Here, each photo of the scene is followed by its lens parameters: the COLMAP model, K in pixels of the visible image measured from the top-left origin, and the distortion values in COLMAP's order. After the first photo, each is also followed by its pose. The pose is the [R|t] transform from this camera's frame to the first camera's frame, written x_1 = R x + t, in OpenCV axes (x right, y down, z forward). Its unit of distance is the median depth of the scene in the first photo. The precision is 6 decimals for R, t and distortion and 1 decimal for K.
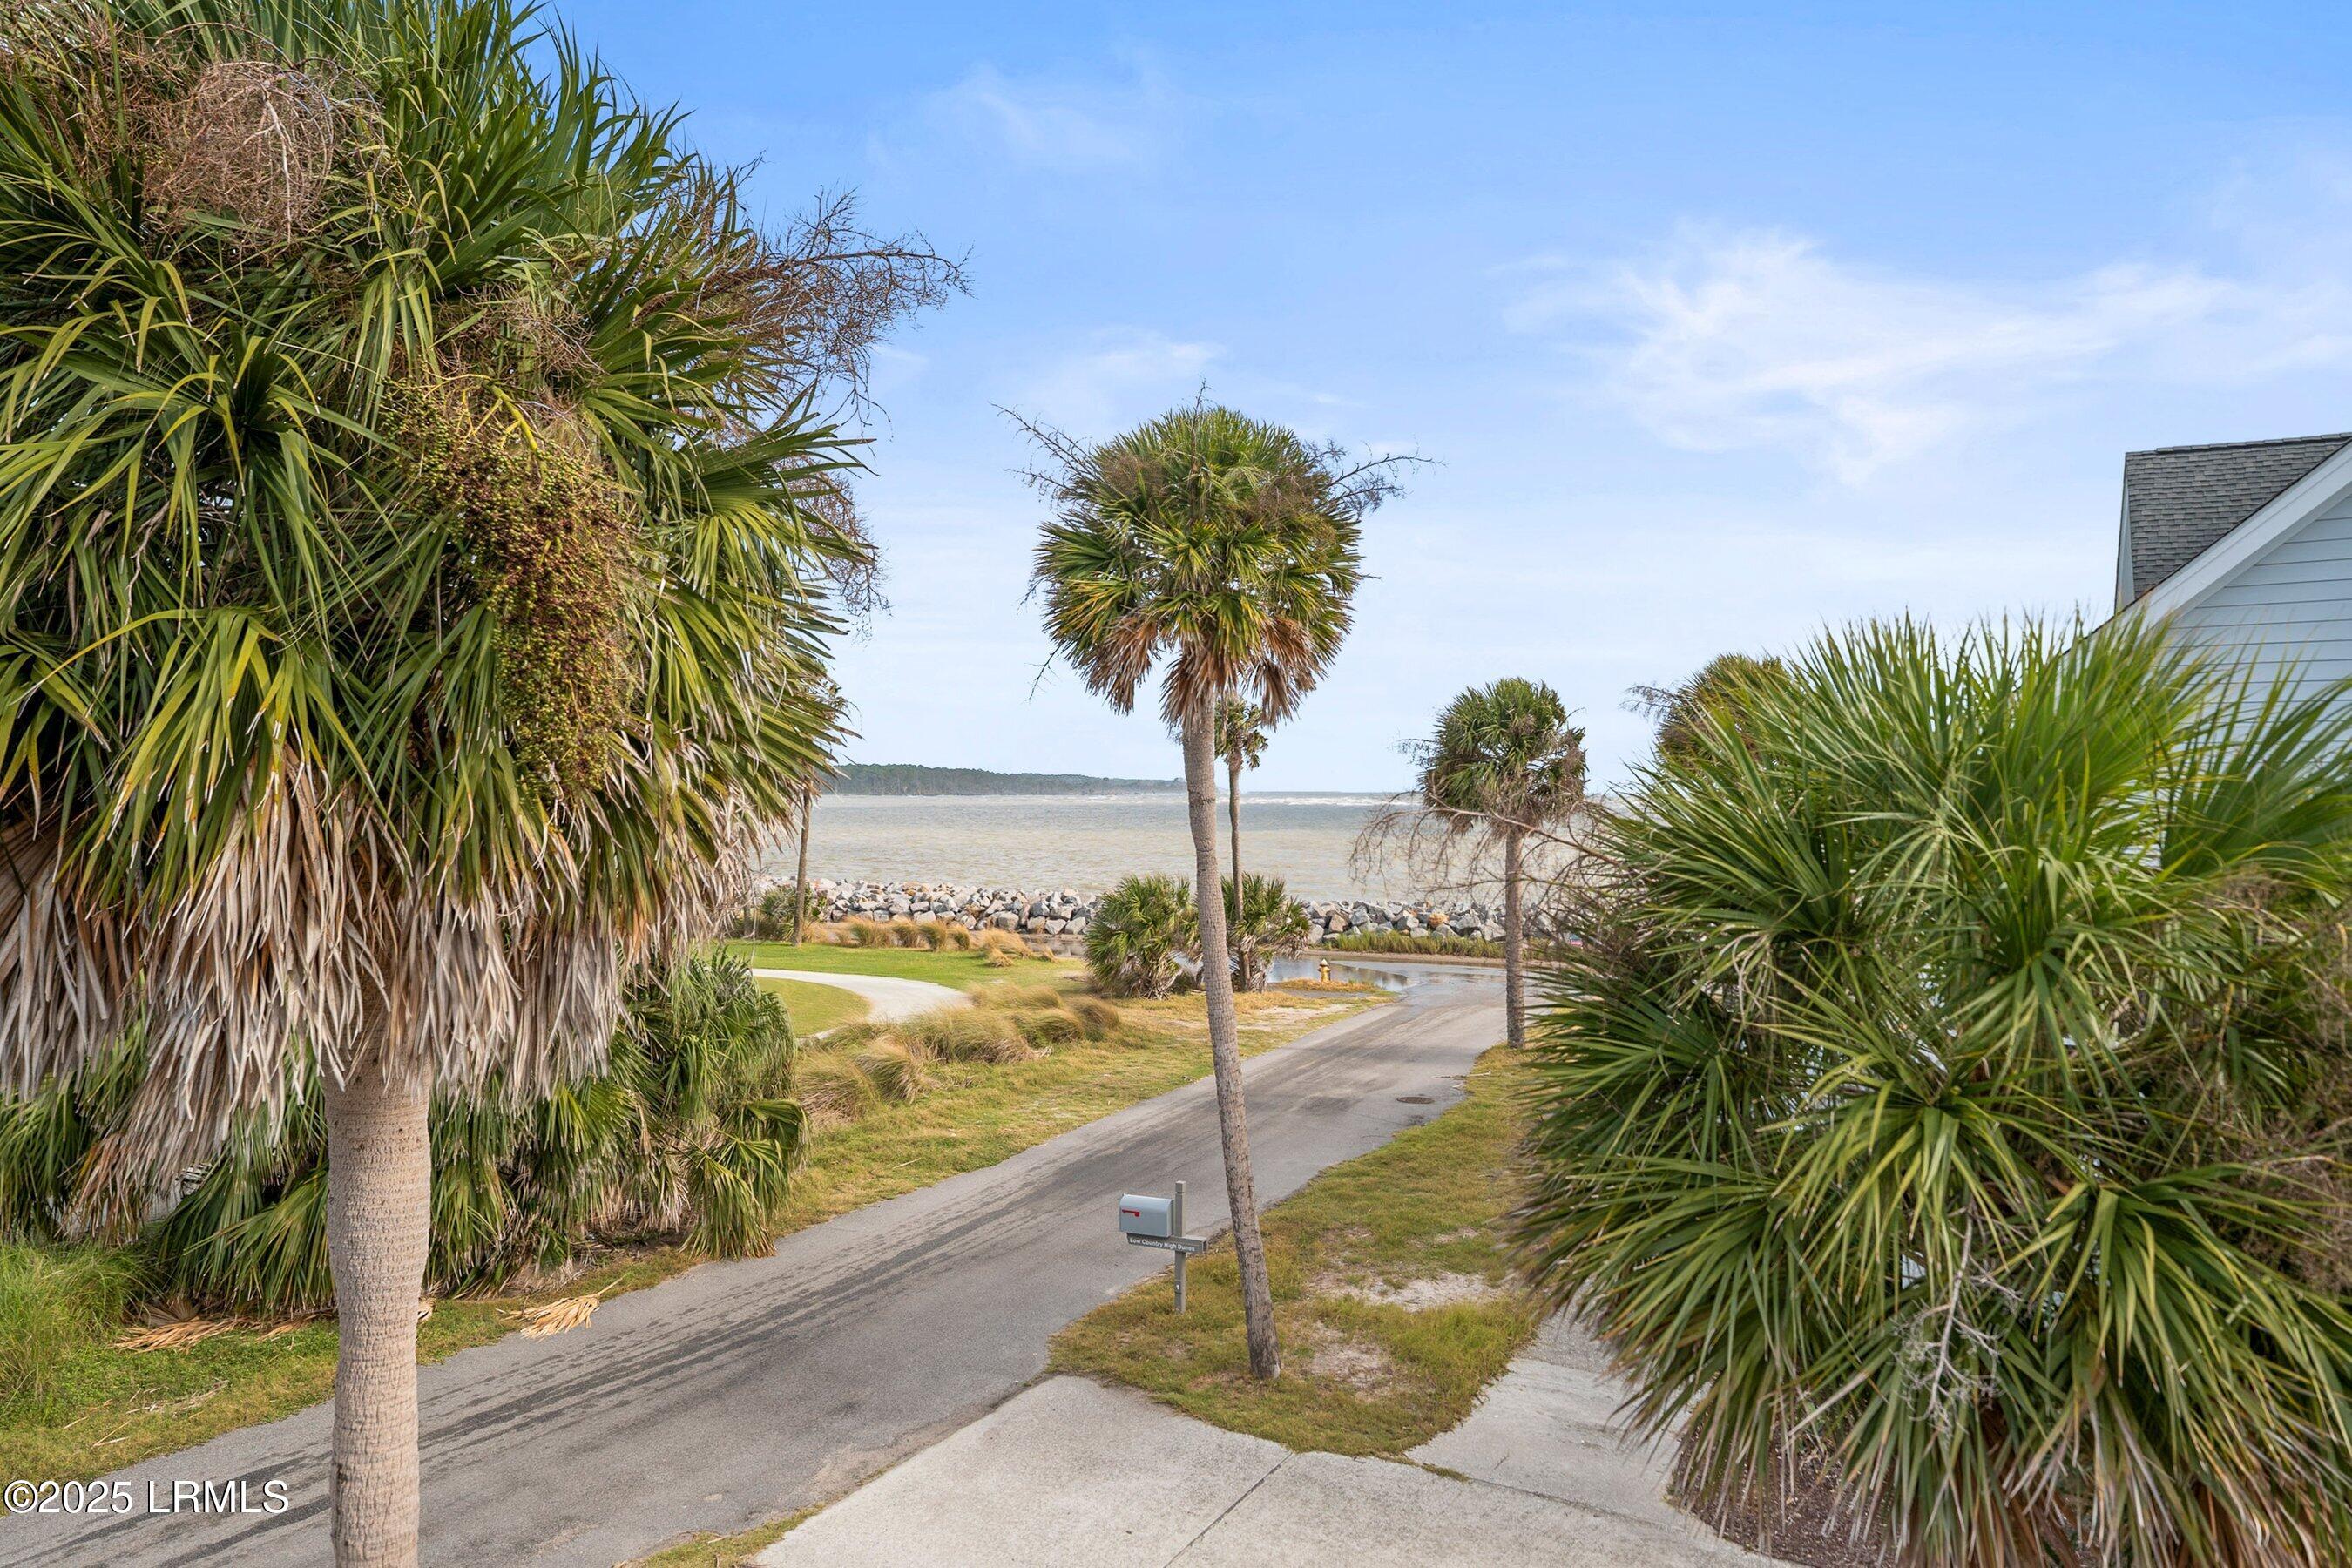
lens RADIAL K [[1558.3, 0, 1181.3], [0, 1558.3, 817.5], [0, 0, 1]] dist [0.001001, 0.028289]
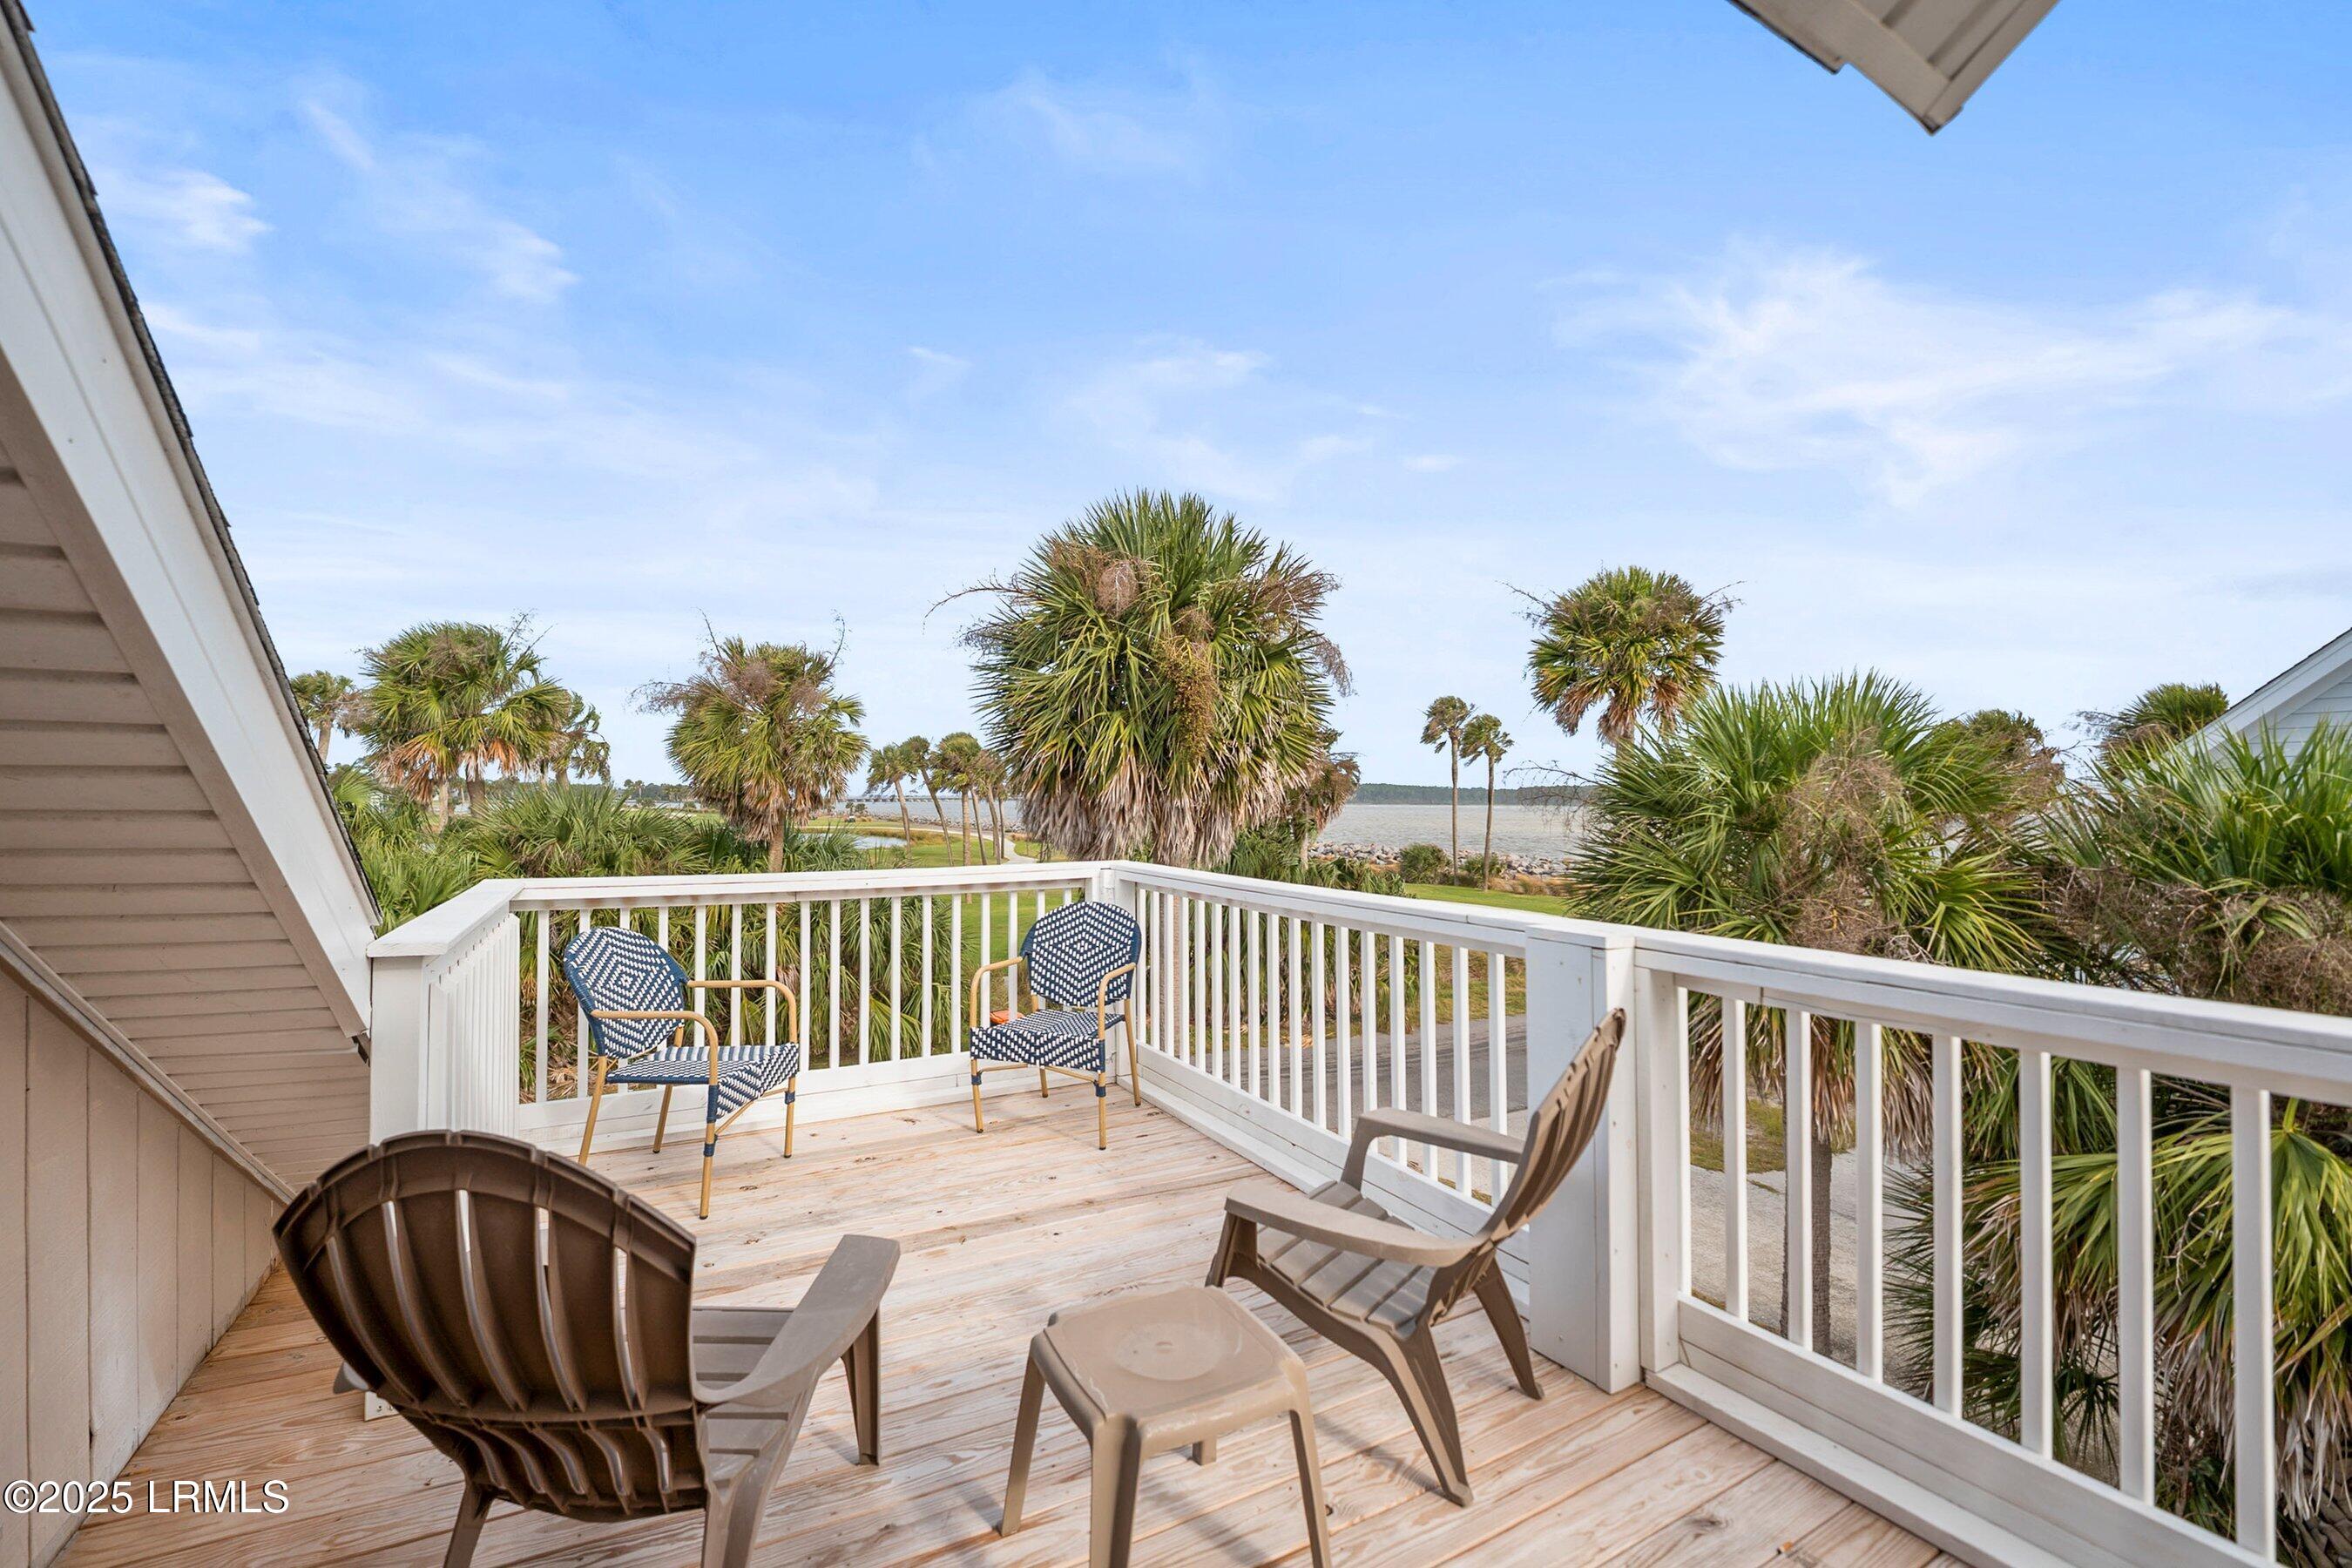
lens RADIAL K [[983.4, 0, 1176.0], [0, 983.4, 784.0], [0, 0, 1]] dist [0.000950, 0.000072]
pose [[0.837938, -0.006059, -0.545731, 0.199164], [-0.013563, 0.999398, -0.031921, 0.027402], [0.545596, 0.034149, 0.837352, -0.214207]]
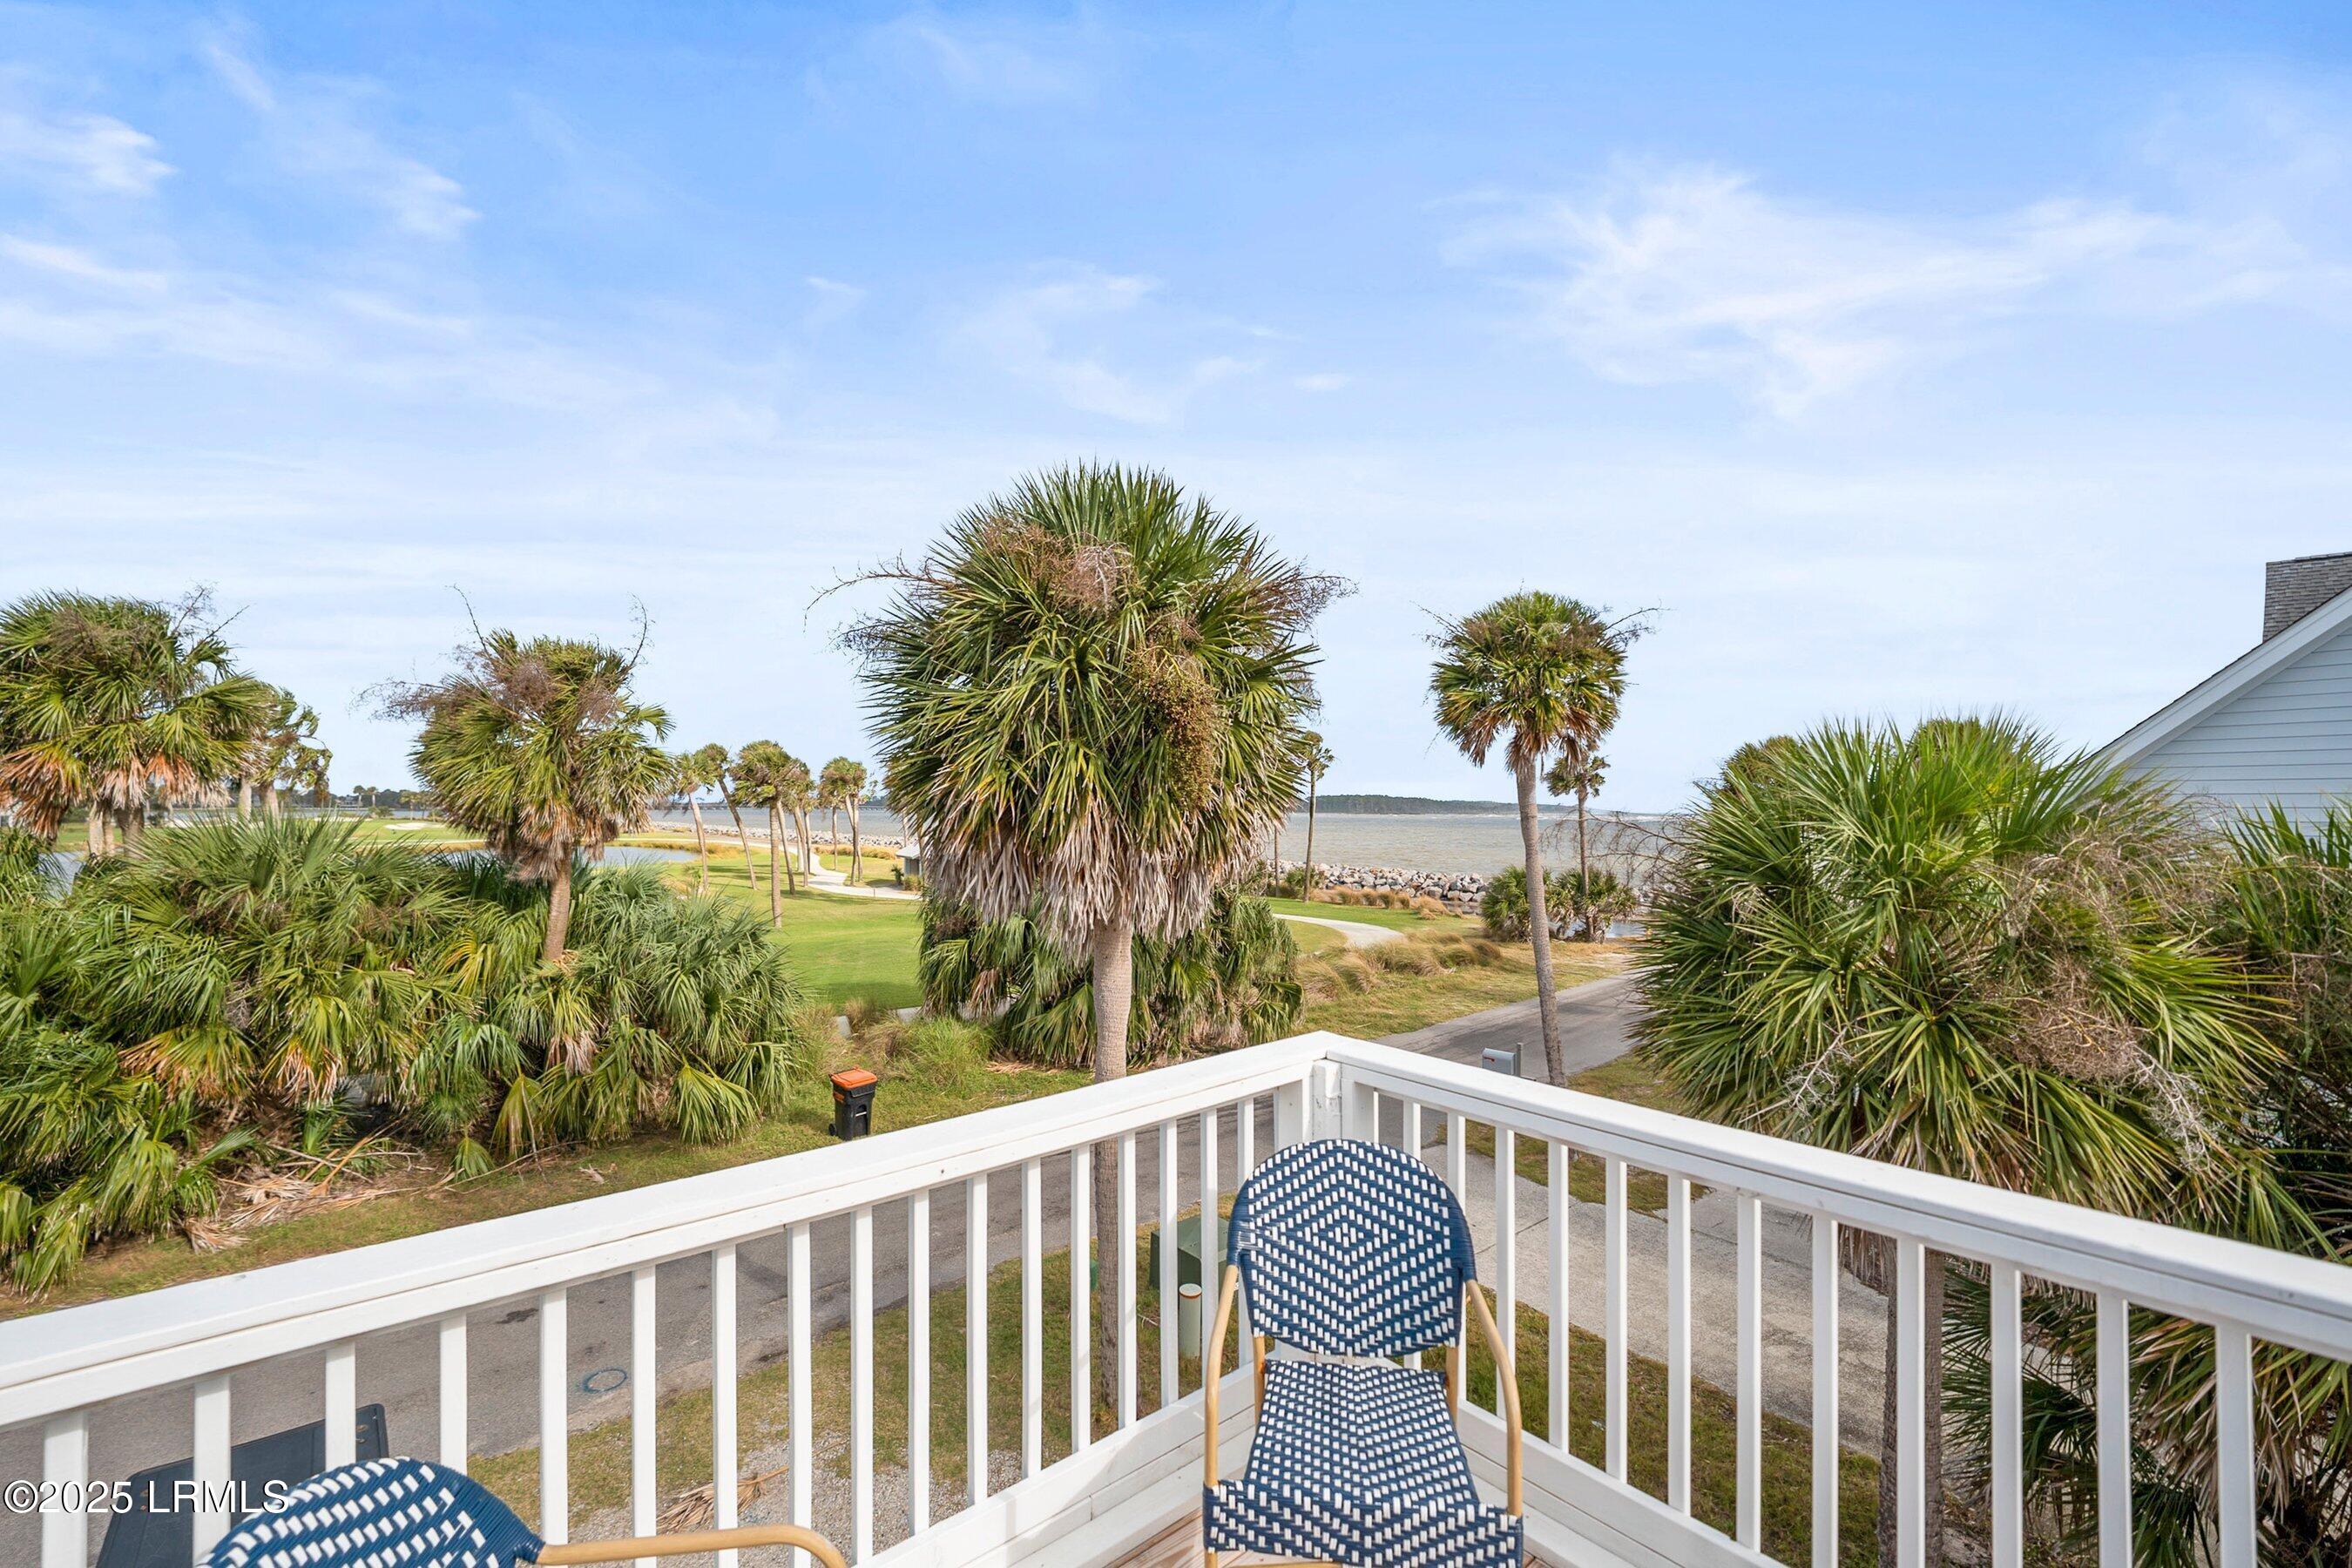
lens RADIAL K [[966.6, 0, 1171.6], [0, 966.6, 798.7], [0, 0, 1]] dist [-0.003345, -0.000391]
pose [[0.927422, -0.000837, -0.374015, 0.047576], [-0.010387, 0.999554, -0.027993, 0.003066], [0.373872, 0.029847, 0.927000, -0.135207]]
